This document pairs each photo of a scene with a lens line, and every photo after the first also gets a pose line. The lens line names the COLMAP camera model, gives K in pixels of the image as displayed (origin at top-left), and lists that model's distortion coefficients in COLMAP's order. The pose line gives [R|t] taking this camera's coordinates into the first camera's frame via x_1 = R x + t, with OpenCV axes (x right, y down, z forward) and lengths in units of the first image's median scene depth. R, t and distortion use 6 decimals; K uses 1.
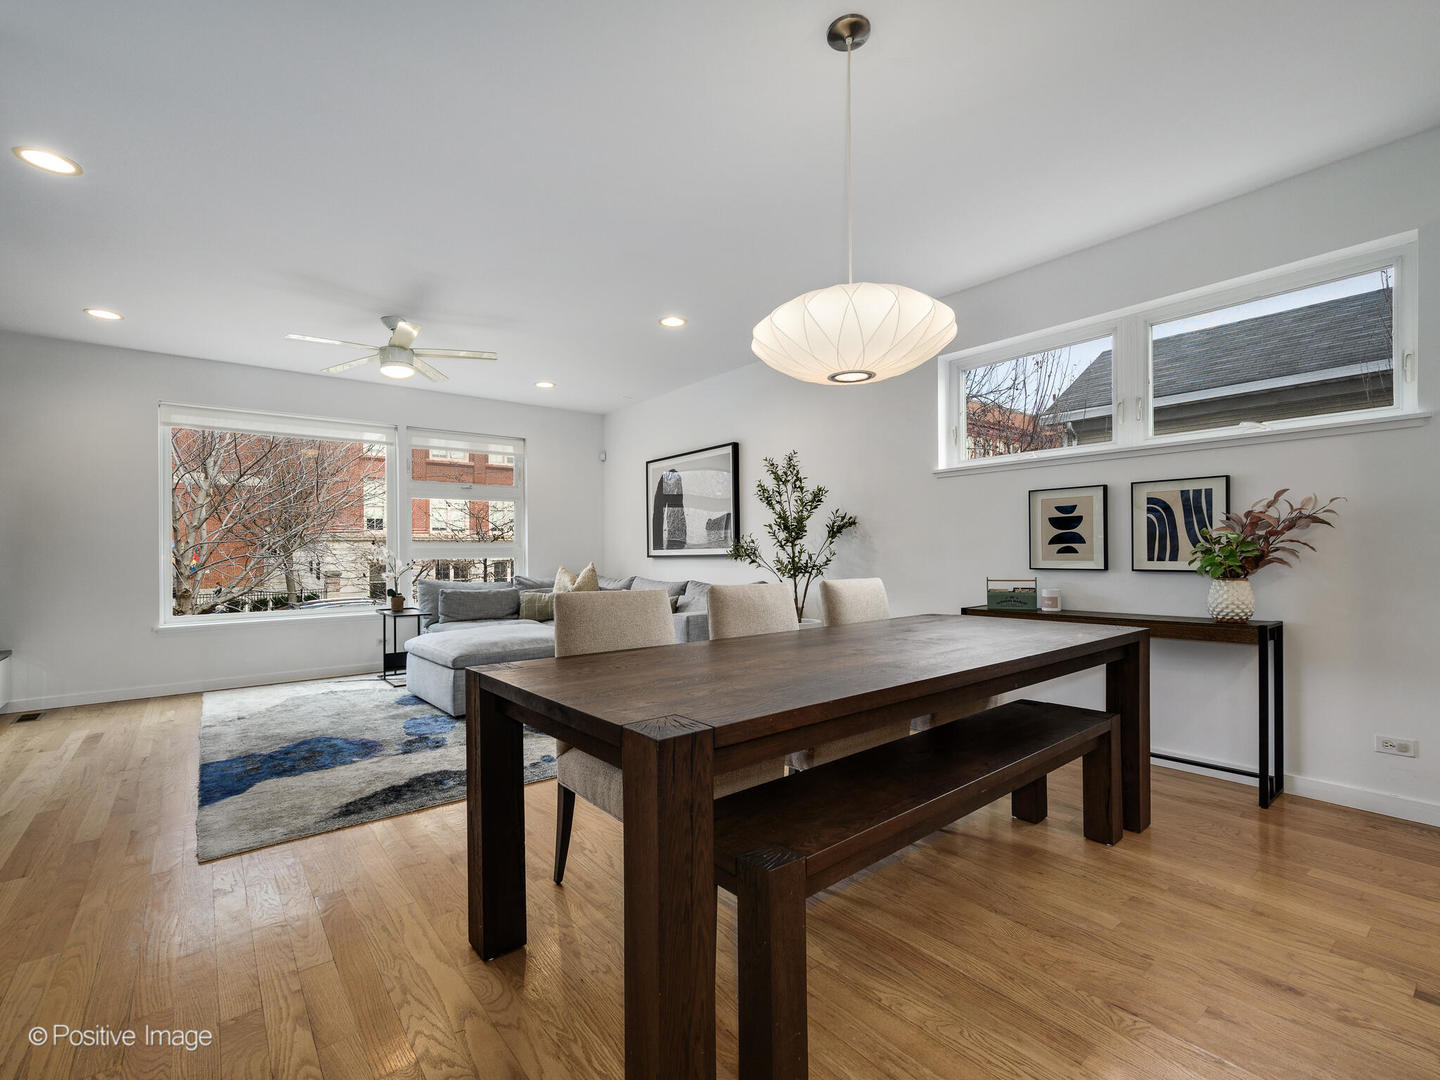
lens RADIAL K [[669.1, 0, 720.0], [0, 669.1, 540.0], [0, 0, 1]] dist [0.024394, -0.000314]
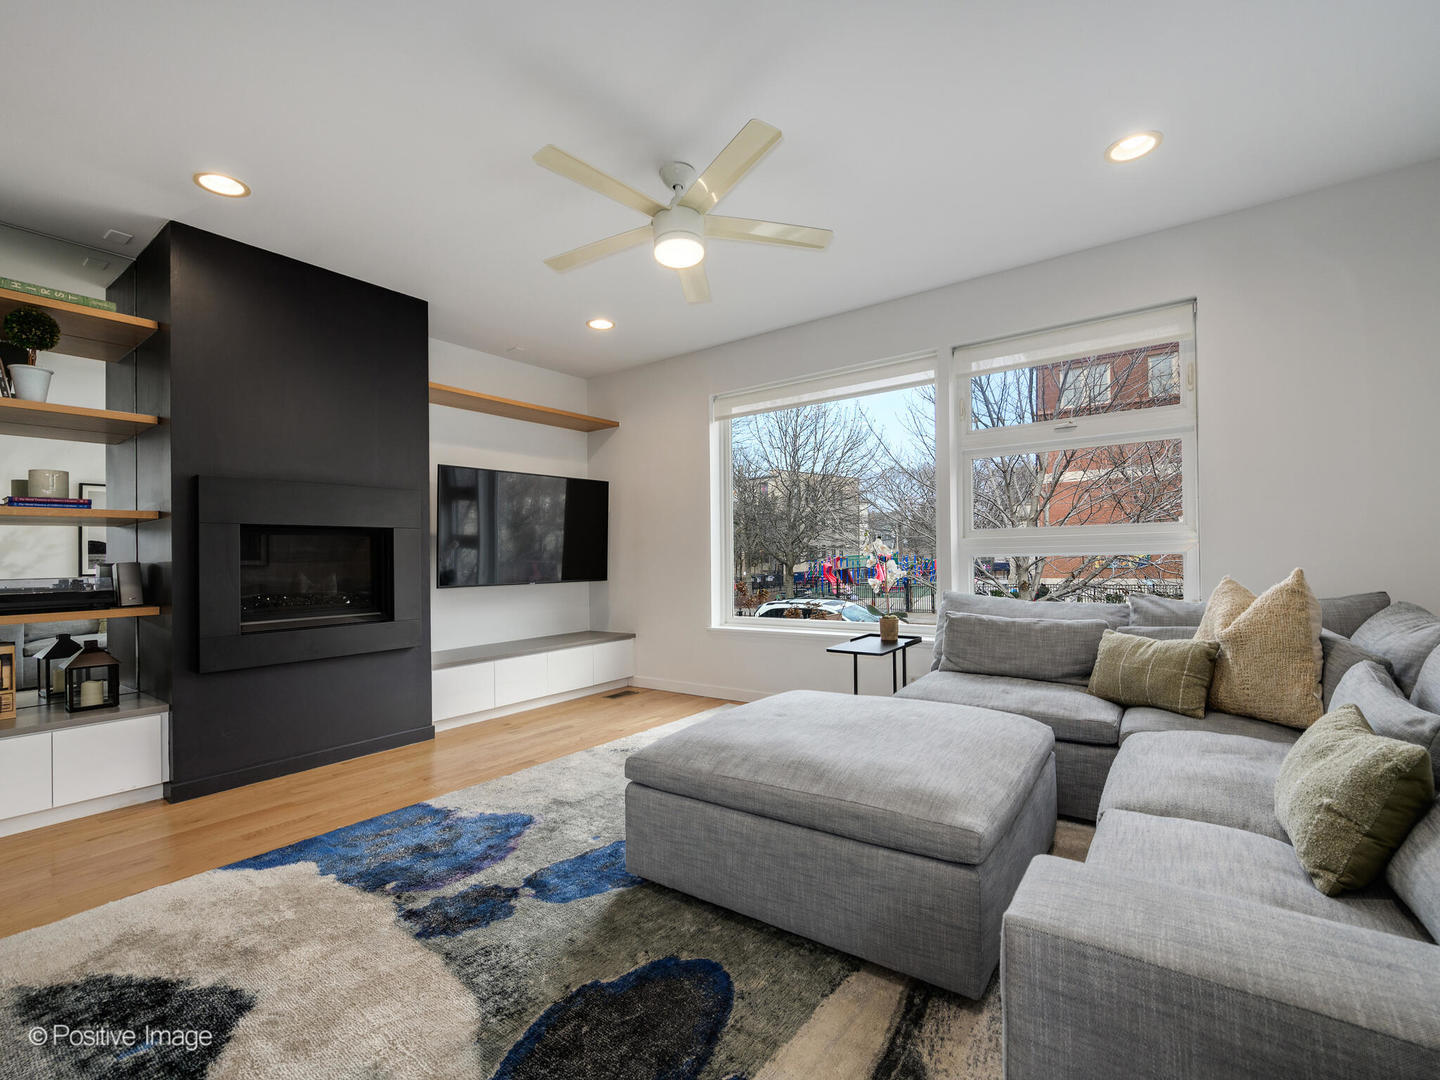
lens RADIAL K [[647.5, 0, 723.2], [0, 647.5, 555.1], [0, 0, 1]] dist [0.000953, 0.000370]
pose [[0.265424, -0.000878, -0.964132, 0.085861], [0.030226, 0.999516, 0.007411, 0.019553], [0.963658, -0.031109, 0.265321, 0.842703]]
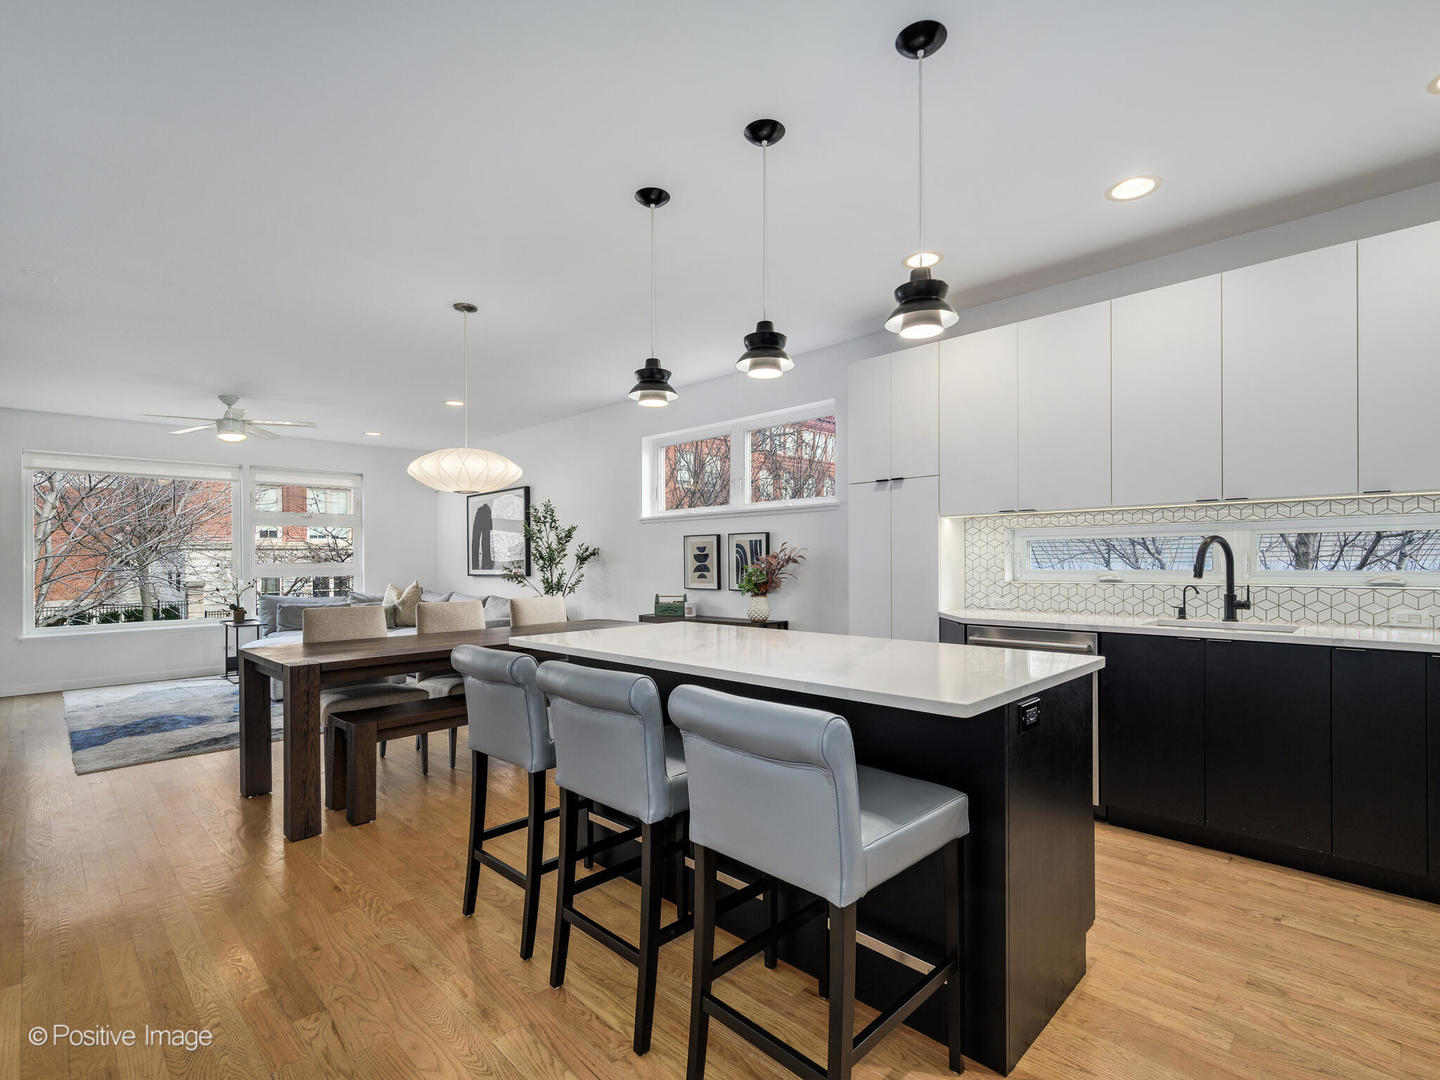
lens RADIAL K [[702.0, 0, 721.0], [0, 702.0, 547.7], [0, 0, 1]] dist [0.019864, -0.000912]
pose [[0.993627, 0.002227, 0.112694, 0.290240], [-0.002483, 0.999995, 0.002138, -0.040210], [-0.112689, -0.002404, 0.993627, -0.441727]]
